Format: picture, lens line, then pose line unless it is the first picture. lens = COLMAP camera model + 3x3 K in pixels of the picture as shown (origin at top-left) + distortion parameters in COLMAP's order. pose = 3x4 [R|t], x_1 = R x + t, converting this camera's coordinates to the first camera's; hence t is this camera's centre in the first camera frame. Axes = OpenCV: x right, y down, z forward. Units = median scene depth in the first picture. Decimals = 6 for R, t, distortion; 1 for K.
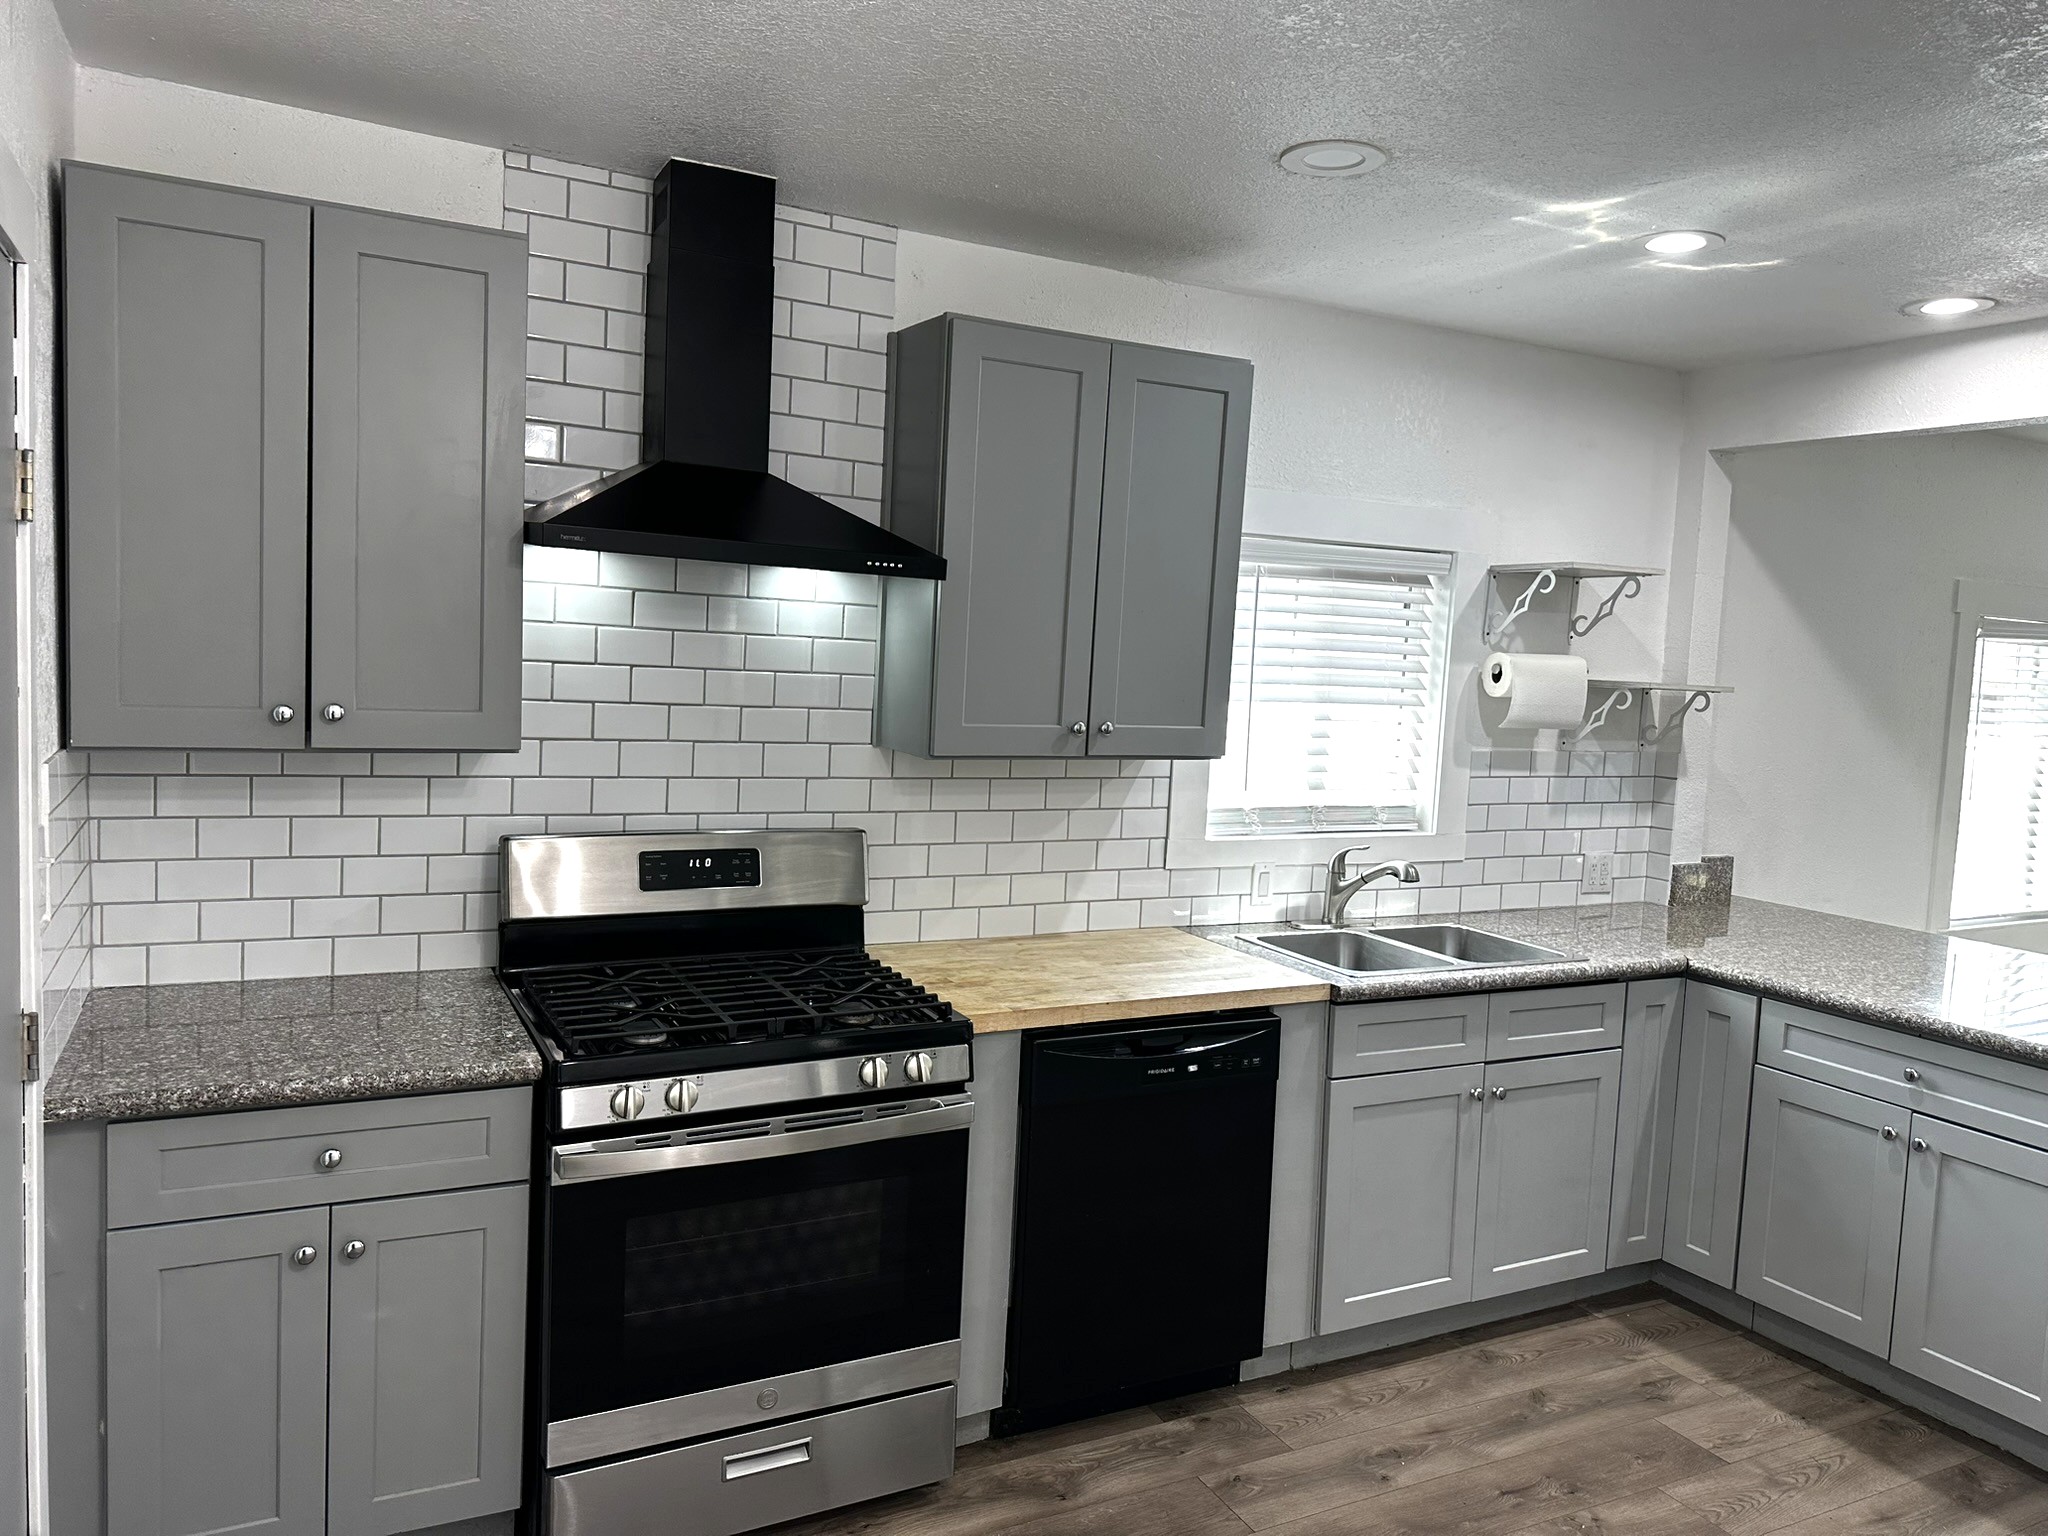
lens RADIAL K [[1435.7, 0, 1037.6], [0, 1435.7, 757.1], [0, 0, 1]] dist [0.101174, -0.151741]
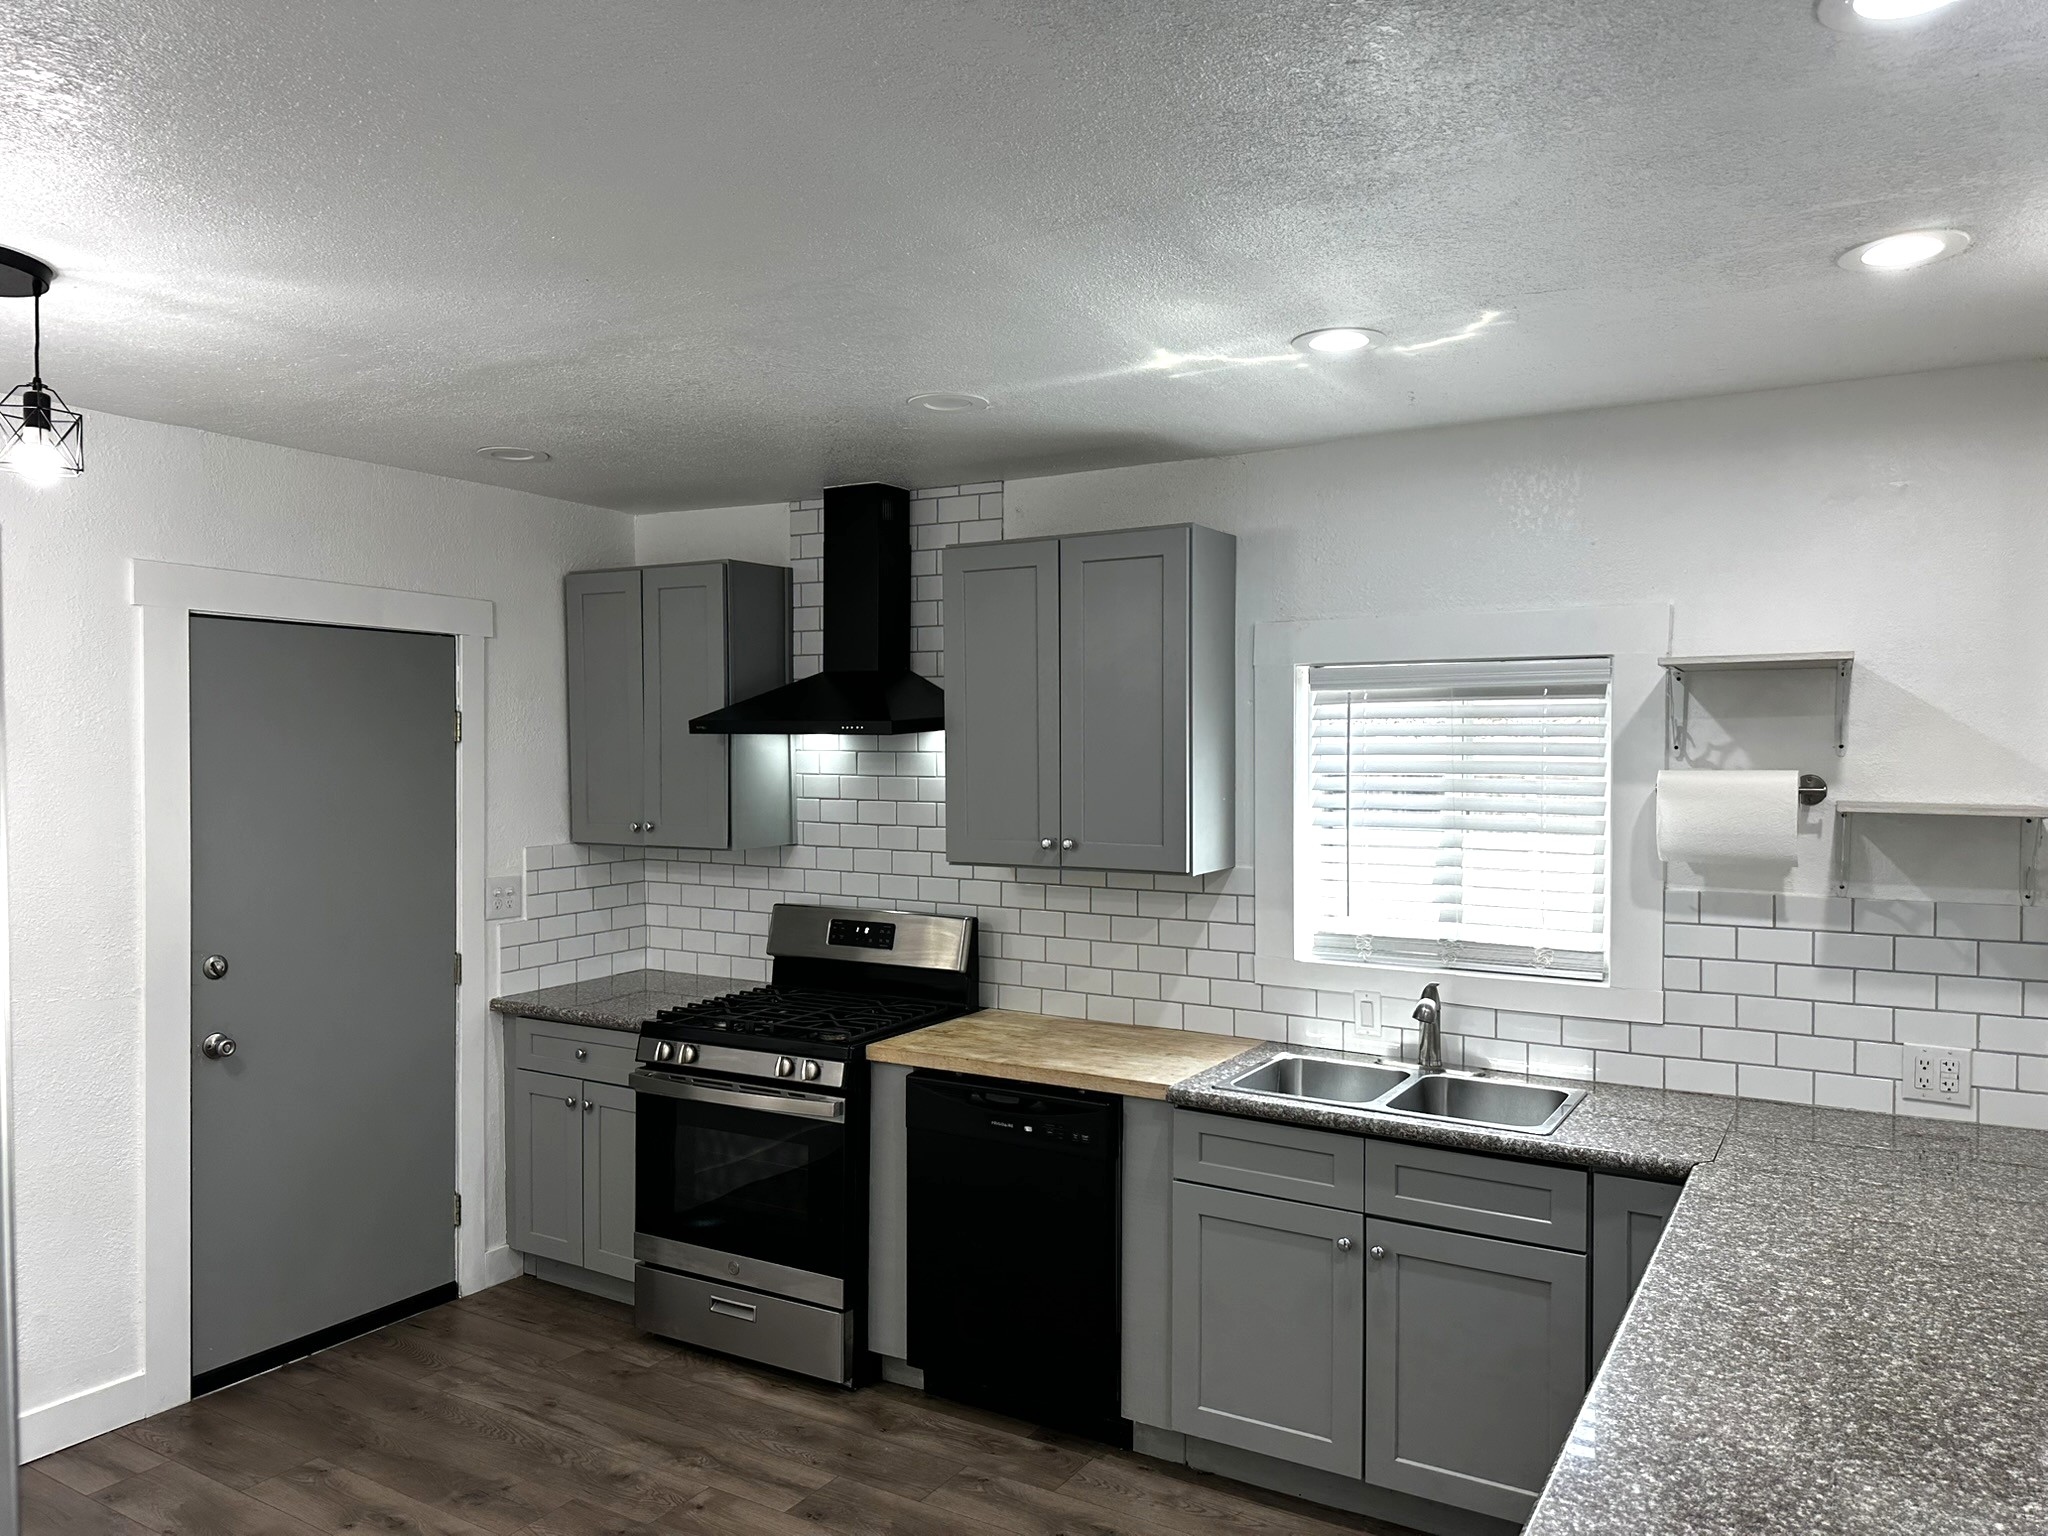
lens RADIAL K [[1435.7, 0, 1037.6], [0, 1435.7, 757.1], [0, 0, 1]] dist [0.101174, -0.151741]
pose [[0.525780, -0.042248, -0.849571, 1.014943], [-0.047137, 0.995784, -0.078692, 0.003170], [0.849314, 0.081421, 0.521572, 0.321482]]
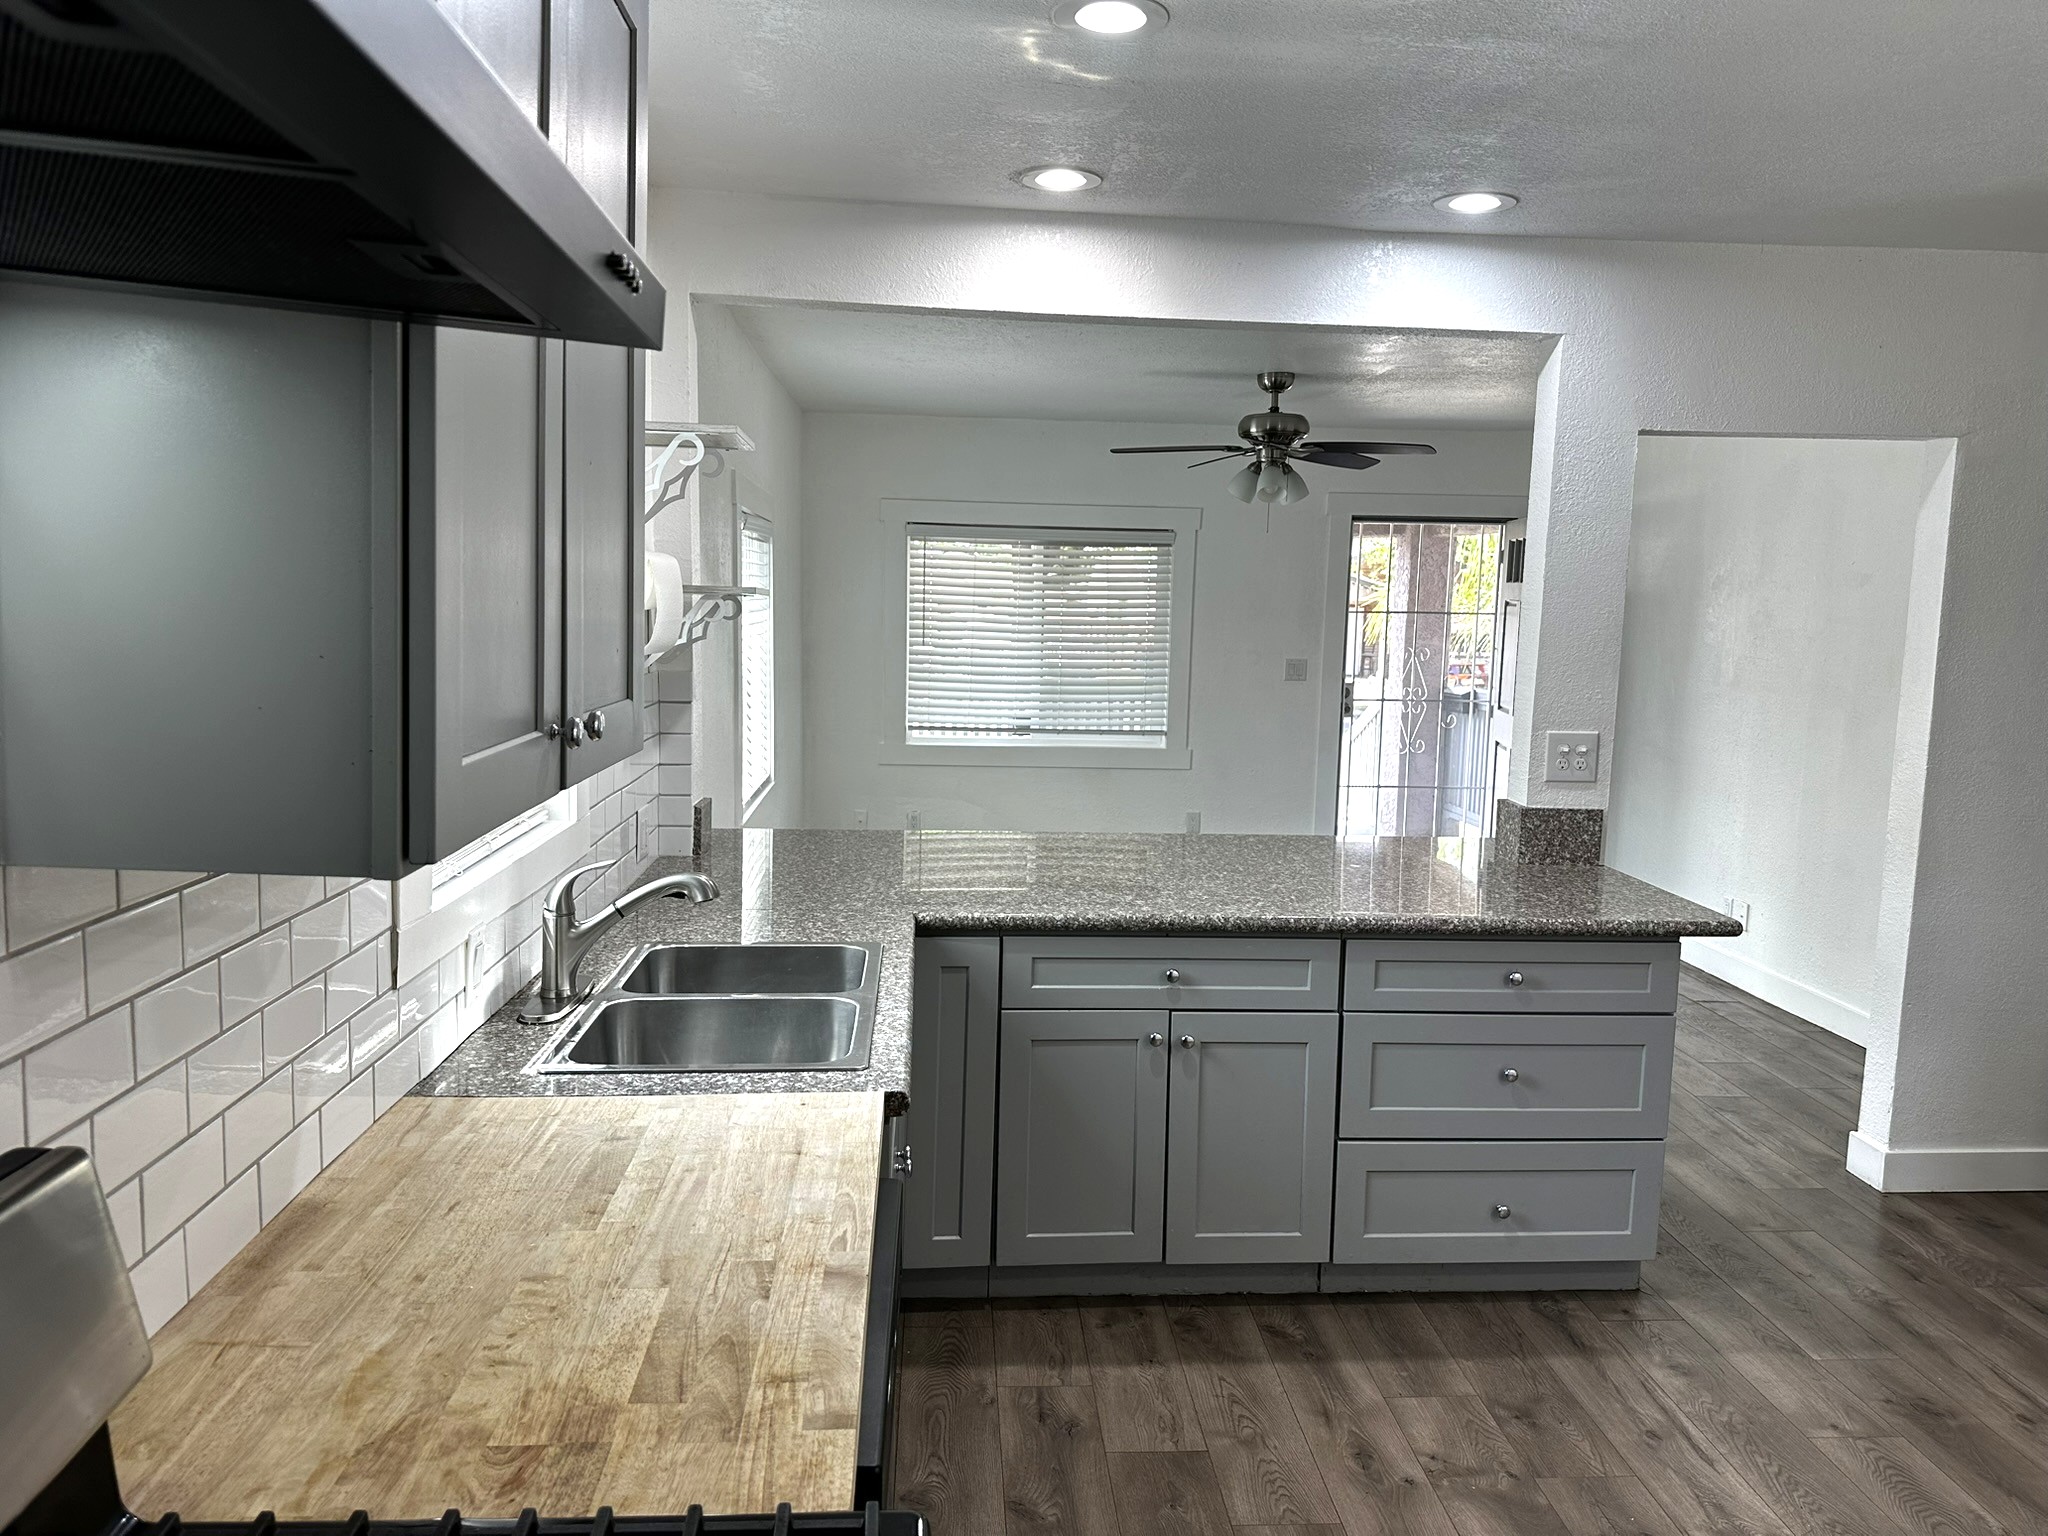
lens RADIAL K [[1435.7, 0, 1037.6], [0, 1435.7, 757.1], [0, 0, 1]] dist [0.101174, -0.151741]
pose [[0.393691, -0.137915, 0.908838, -0.298172], [0.065708, 0.990374, 0.121824, -0.053882], [-0.916891, 0.011756, 0.398964, 0.657165]]
